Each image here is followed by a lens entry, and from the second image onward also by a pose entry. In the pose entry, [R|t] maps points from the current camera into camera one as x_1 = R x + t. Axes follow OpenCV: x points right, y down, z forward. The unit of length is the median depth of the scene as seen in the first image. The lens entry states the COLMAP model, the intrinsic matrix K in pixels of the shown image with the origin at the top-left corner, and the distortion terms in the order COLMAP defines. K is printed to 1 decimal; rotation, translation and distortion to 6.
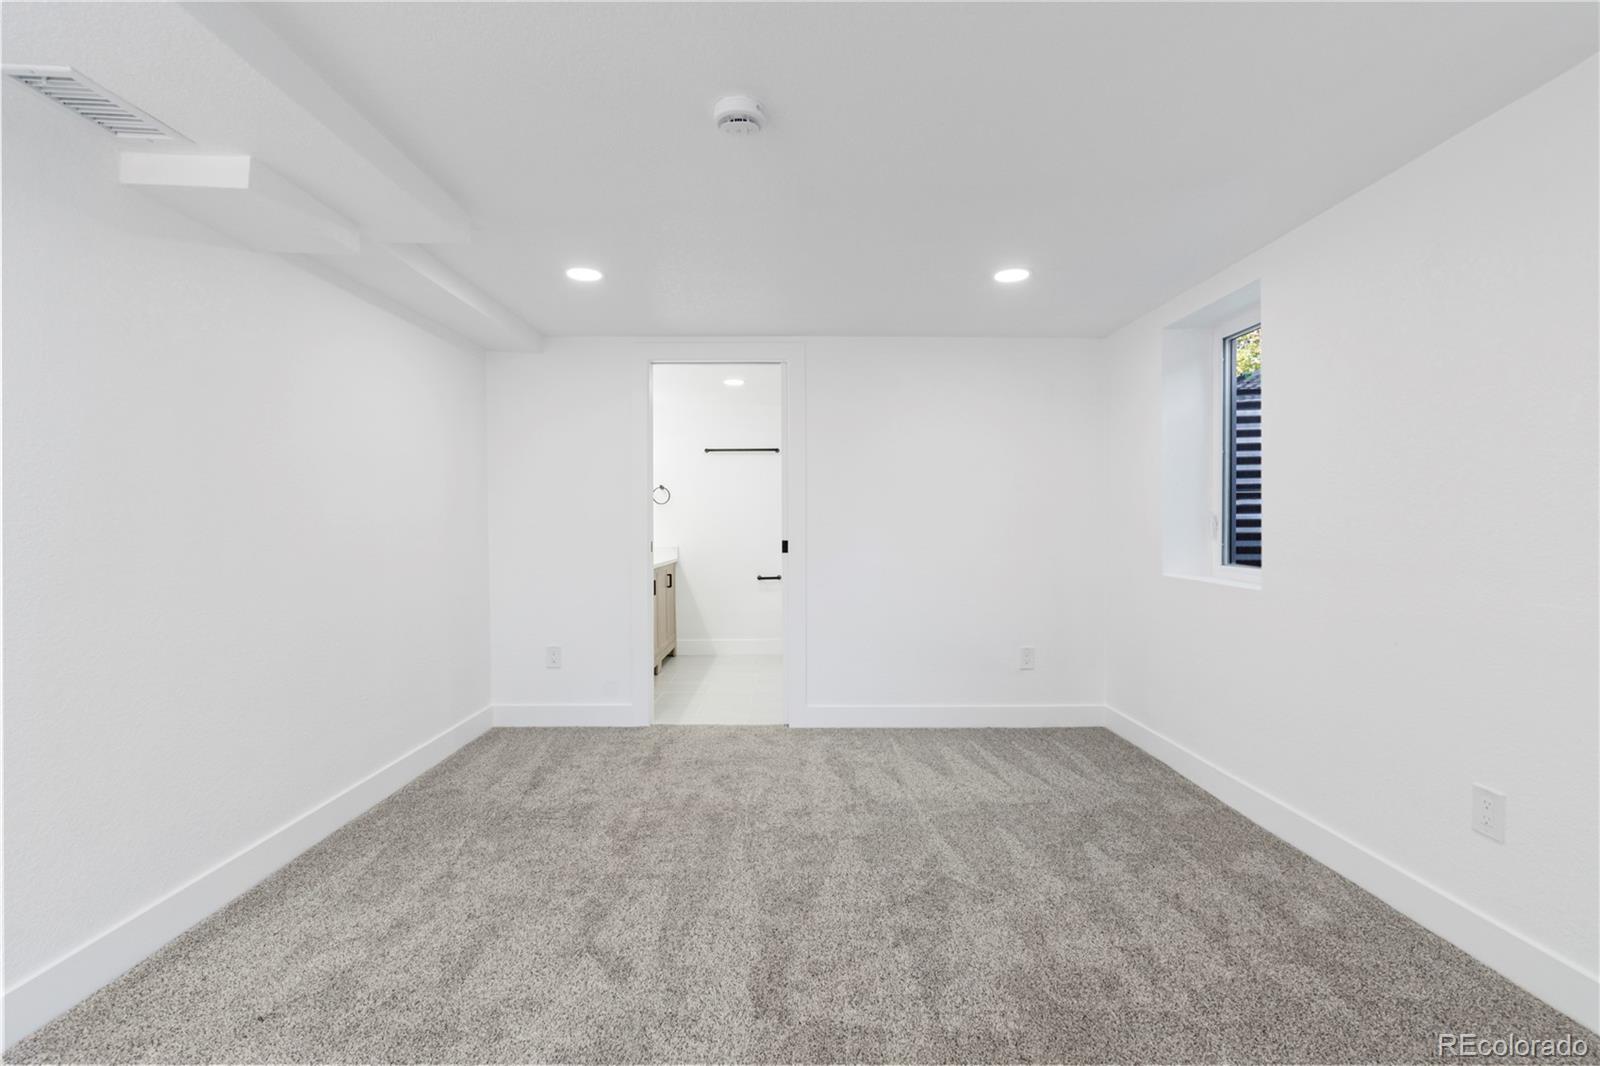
lens RADIAL K [[726.2, 0, 794.3], [0, 726.2, 540.9], [0, 0, 1]] dist [-0.014511, 0.005359]
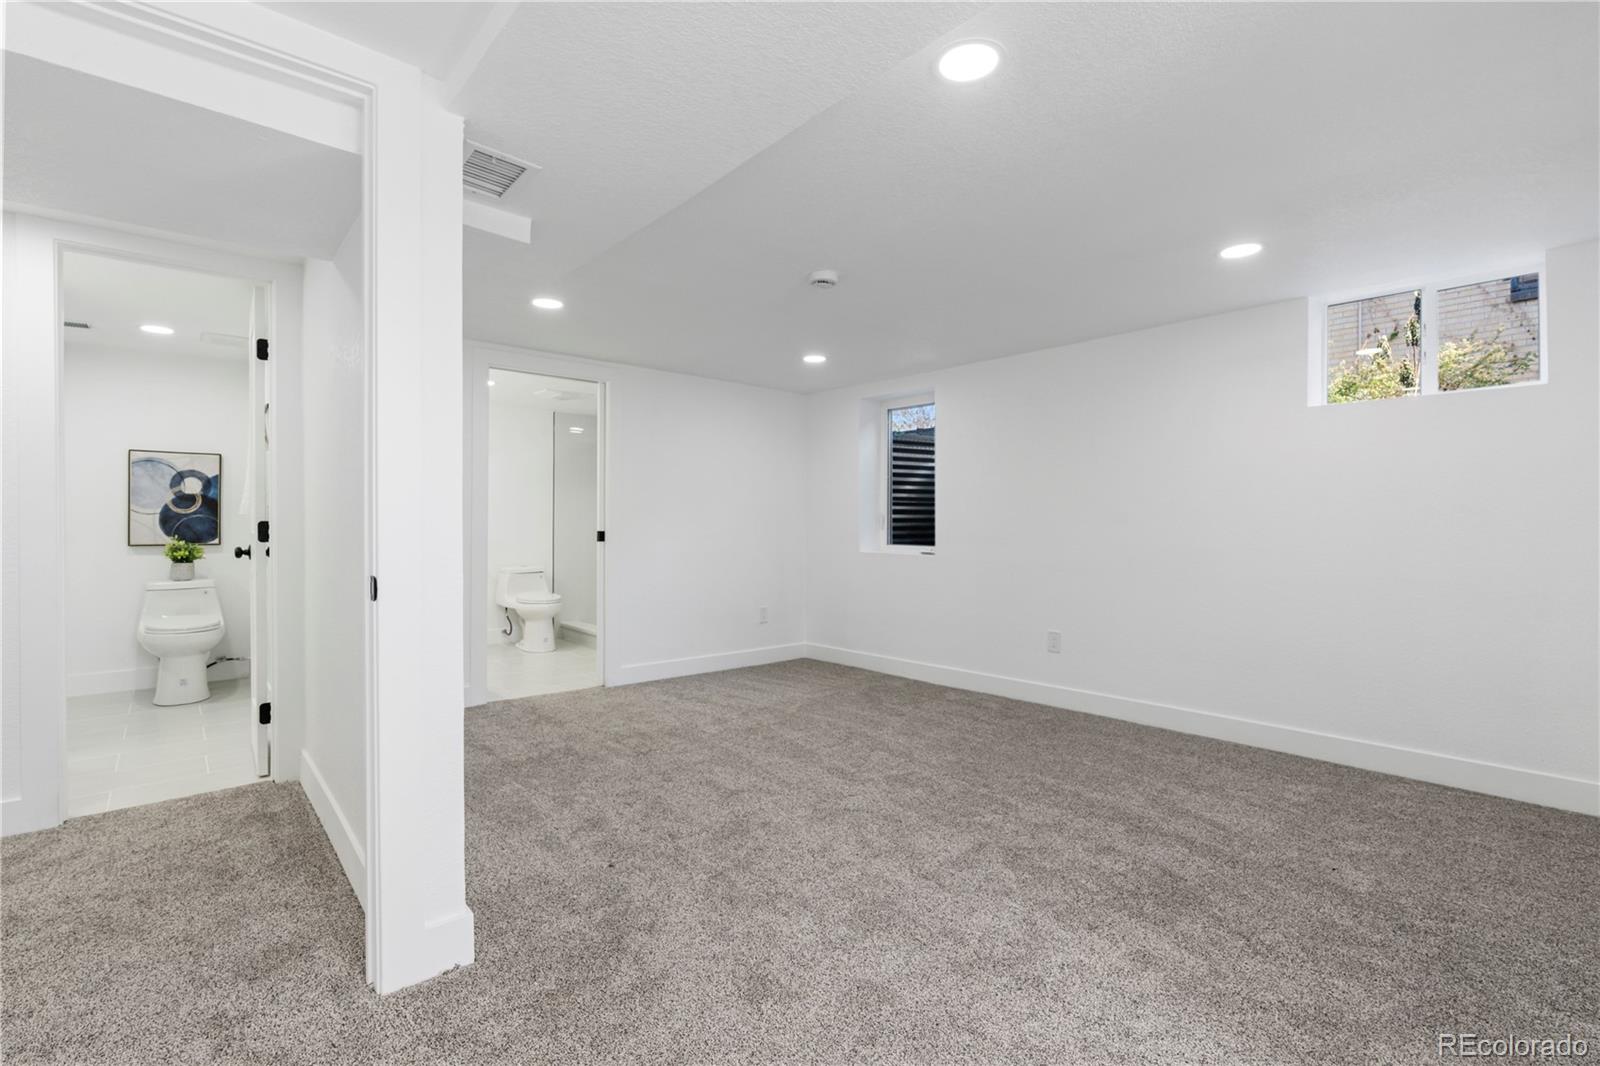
lens RADIAL K [[726.2, 0, 801.9], [0, 726.2, 527.7], [0, 0, 1]] dist [-0.014511, 0.005359]
pose [[0.757319, 0.003916, 0.653033, -0.846052], [0.006948, 0.999877, -0.014053, 0.021404], [-0.653008, 0.015180, 0.757199, -0.185416]]
